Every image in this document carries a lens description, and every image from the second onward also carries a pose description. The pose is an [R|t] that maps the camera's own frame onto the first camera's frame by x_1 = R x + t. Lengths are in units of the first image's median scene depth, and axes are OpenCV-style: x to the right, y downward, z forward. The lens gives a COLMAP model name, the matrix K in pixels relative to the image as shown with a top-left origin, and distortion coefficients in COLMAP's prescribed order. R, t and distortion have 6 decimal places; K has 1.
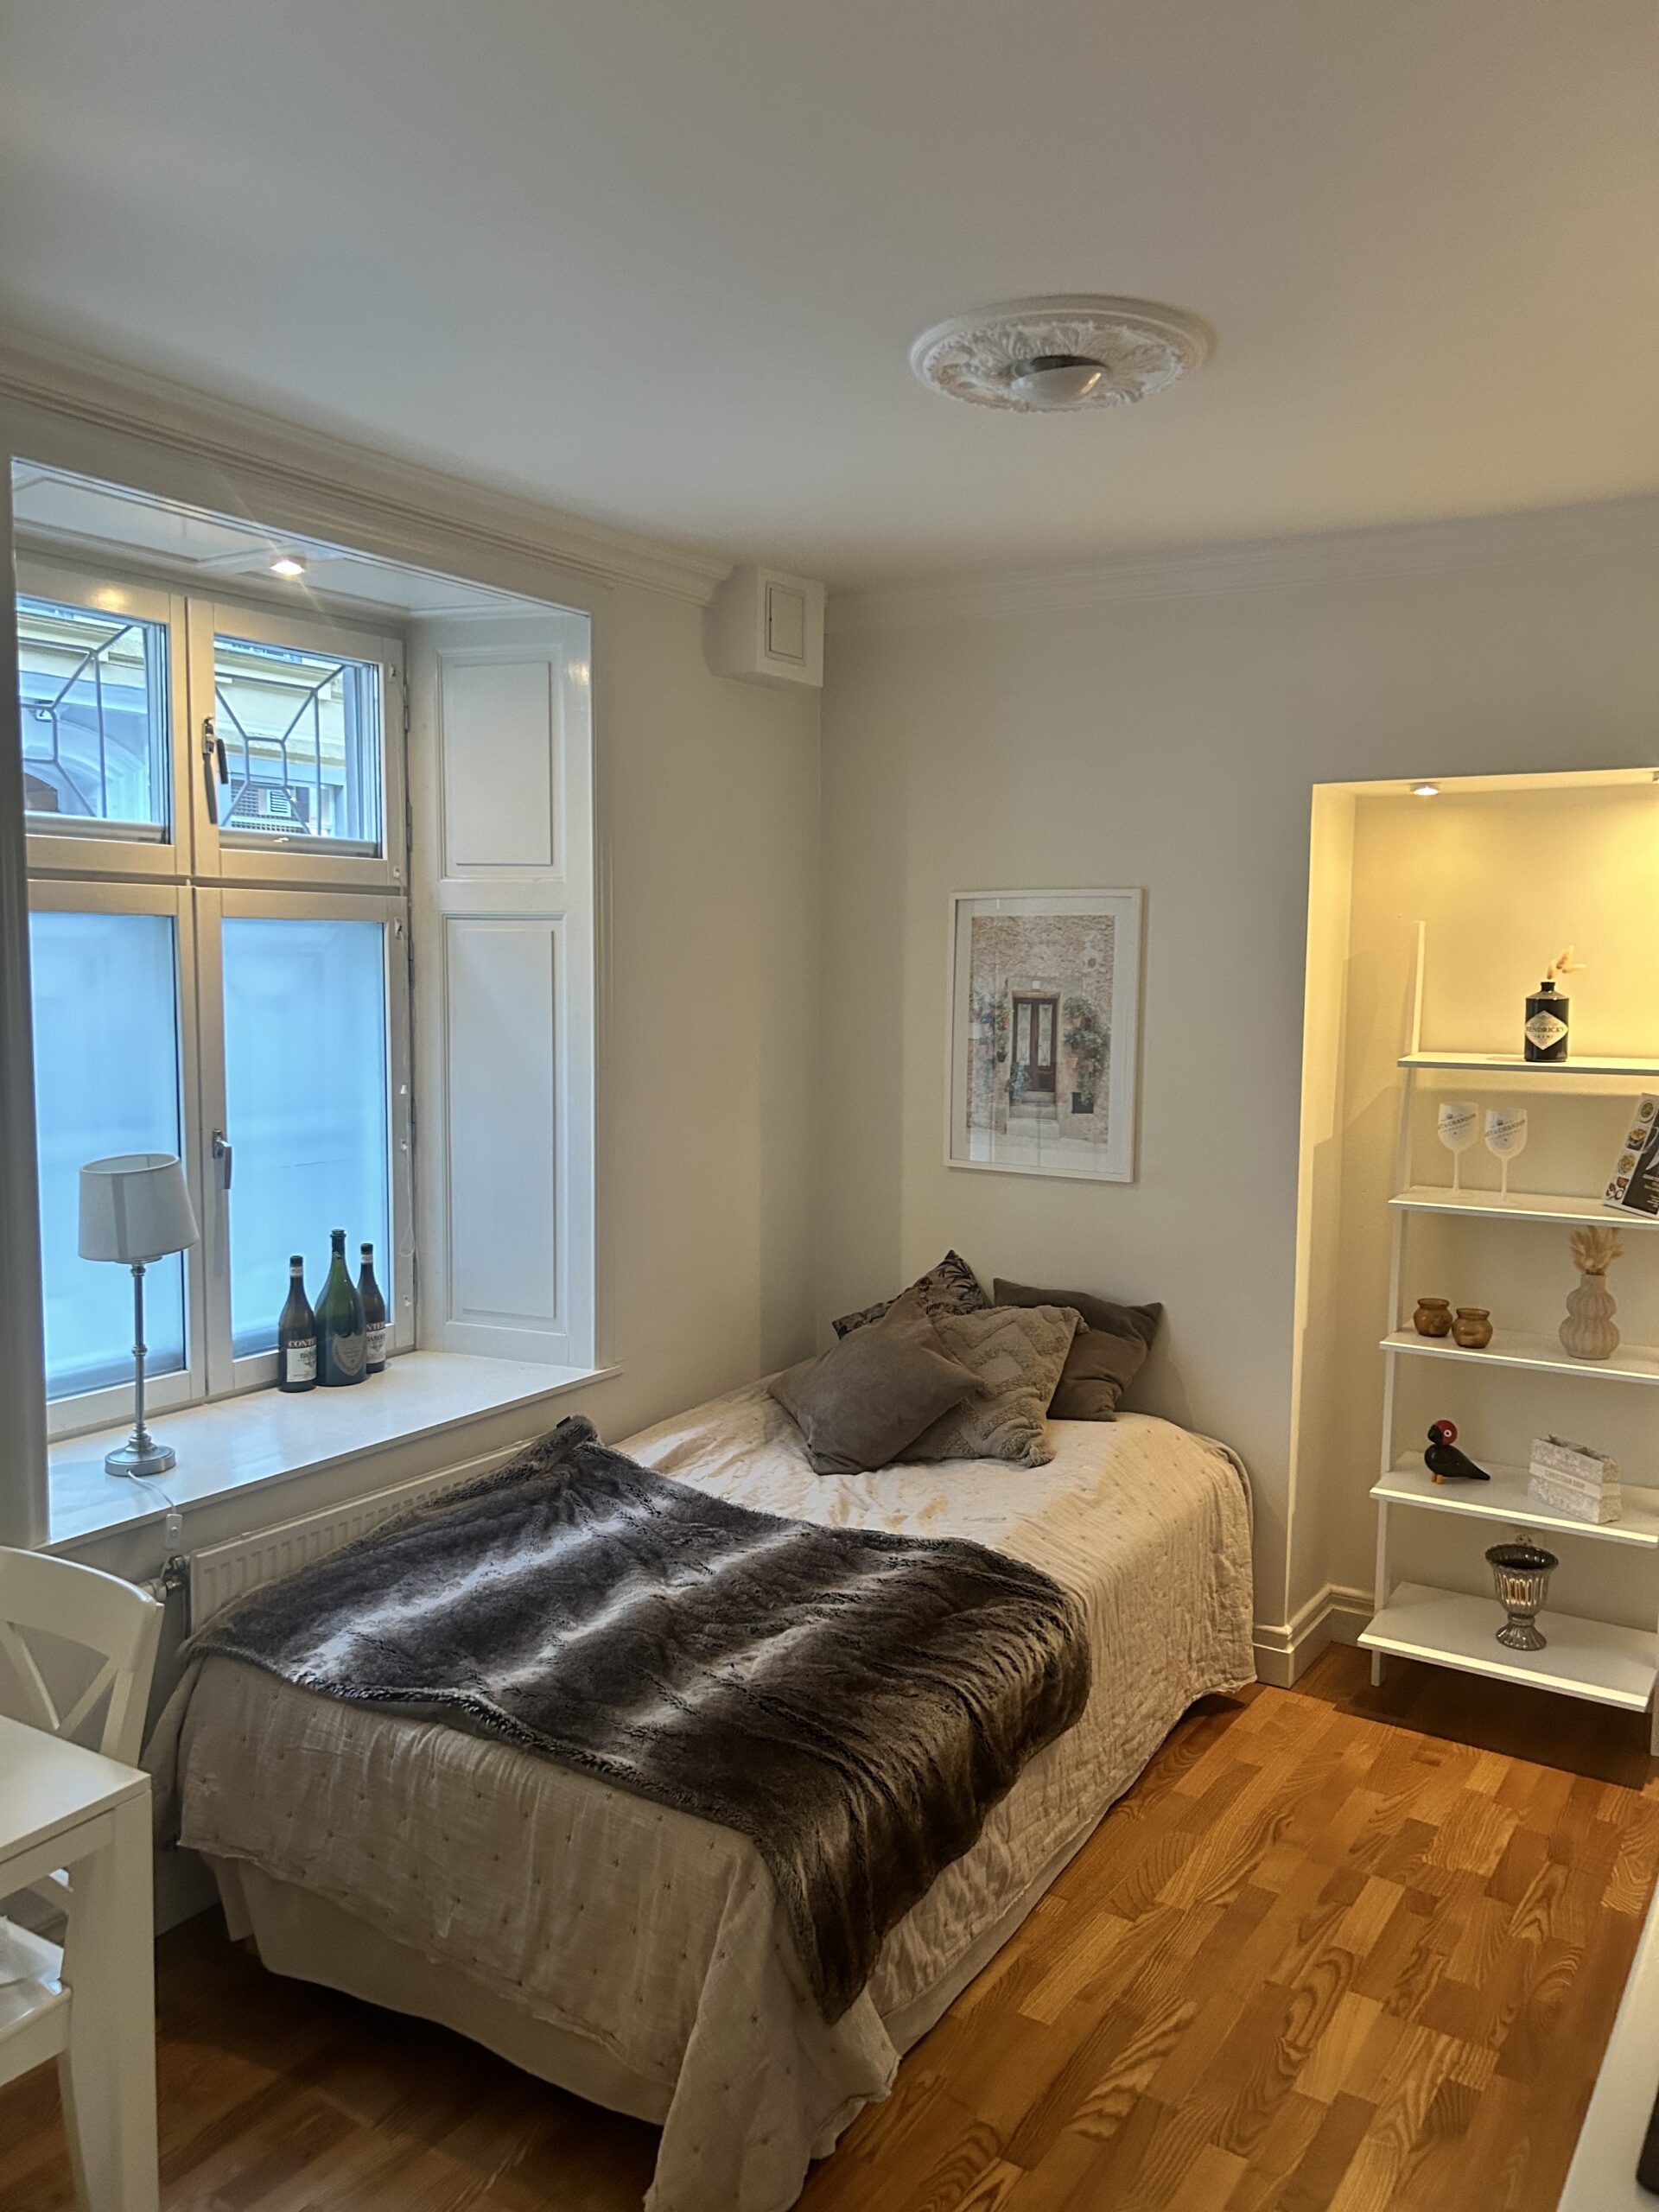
lens RADIAL K [[1686.4, 0, 813.6], [0, 1686.4, 1120.0], [0, 0, 1]] dist [0.034554, -0.012707]
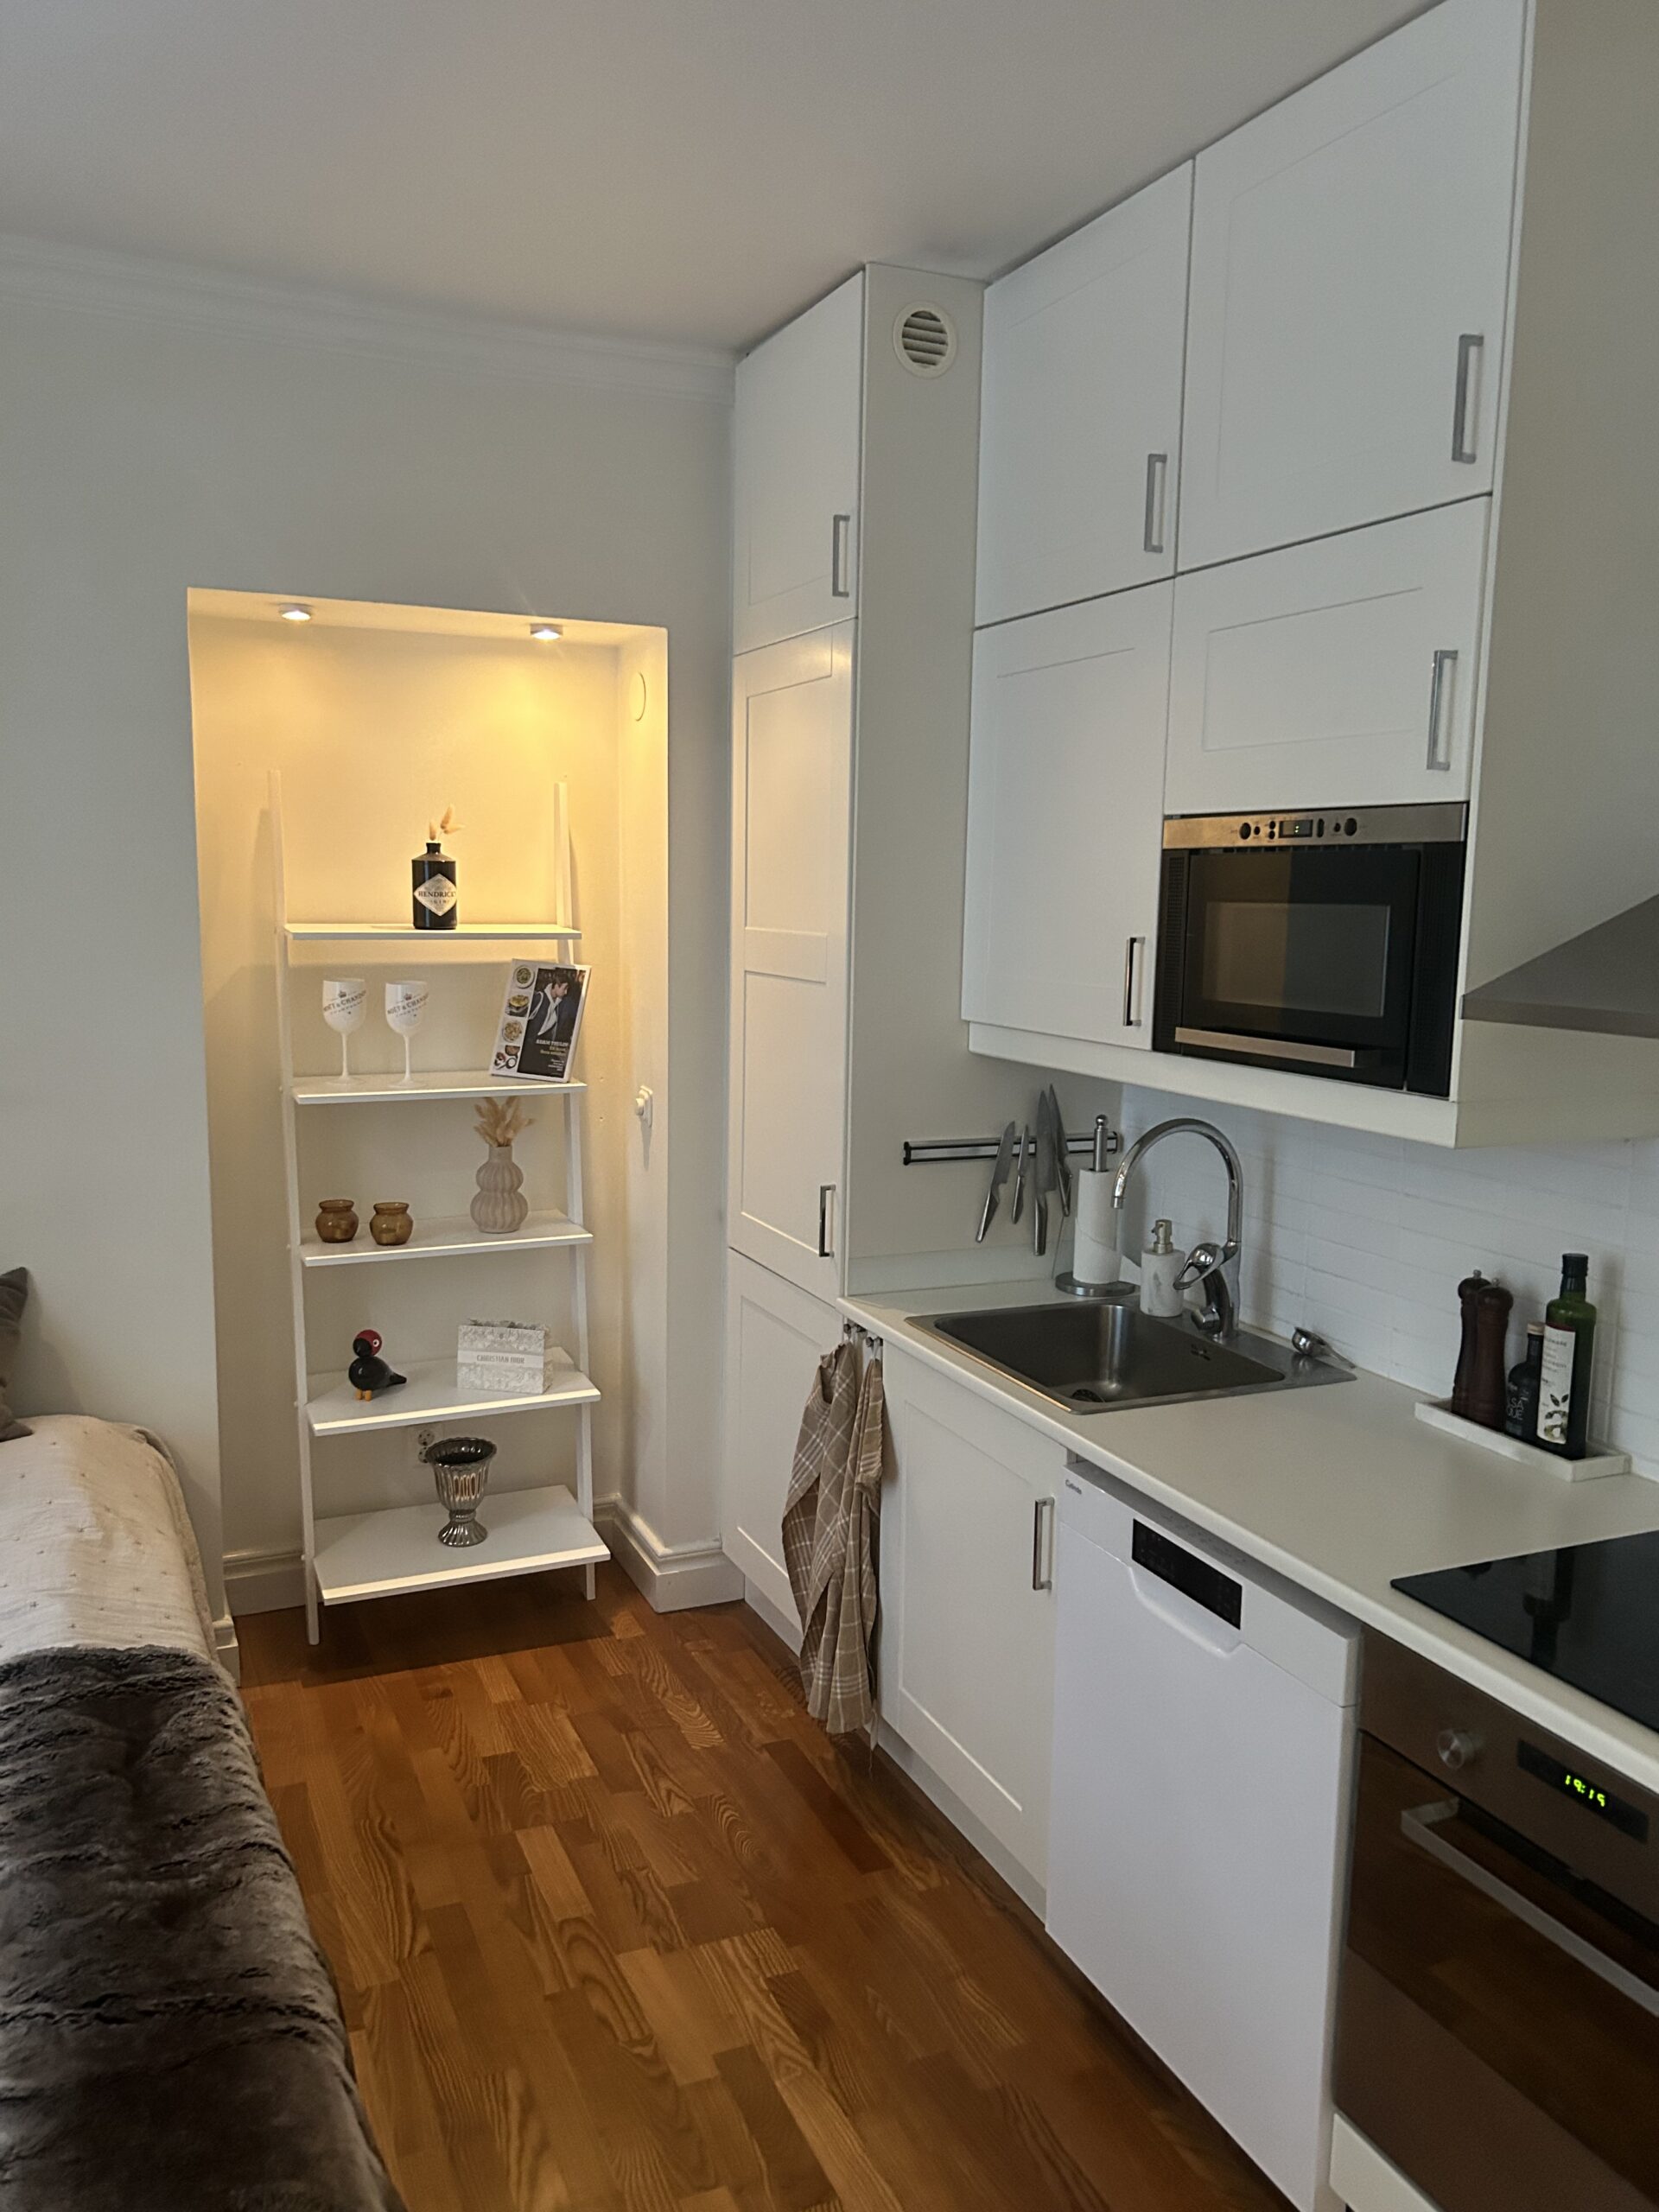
lens RADIAL K [[1686.4, 0, 813.6], [0, 1686.4, 1120.0], [0, 0, 1]] dist [0.034554, -0.012707]
pose [[0.537596, -0.118870, 0.834782, -0.251448], [0.067289, 0.992904, 0.098052, -0.007292], [-0.840513, 0.003459, 0.541780, 0.323459]]
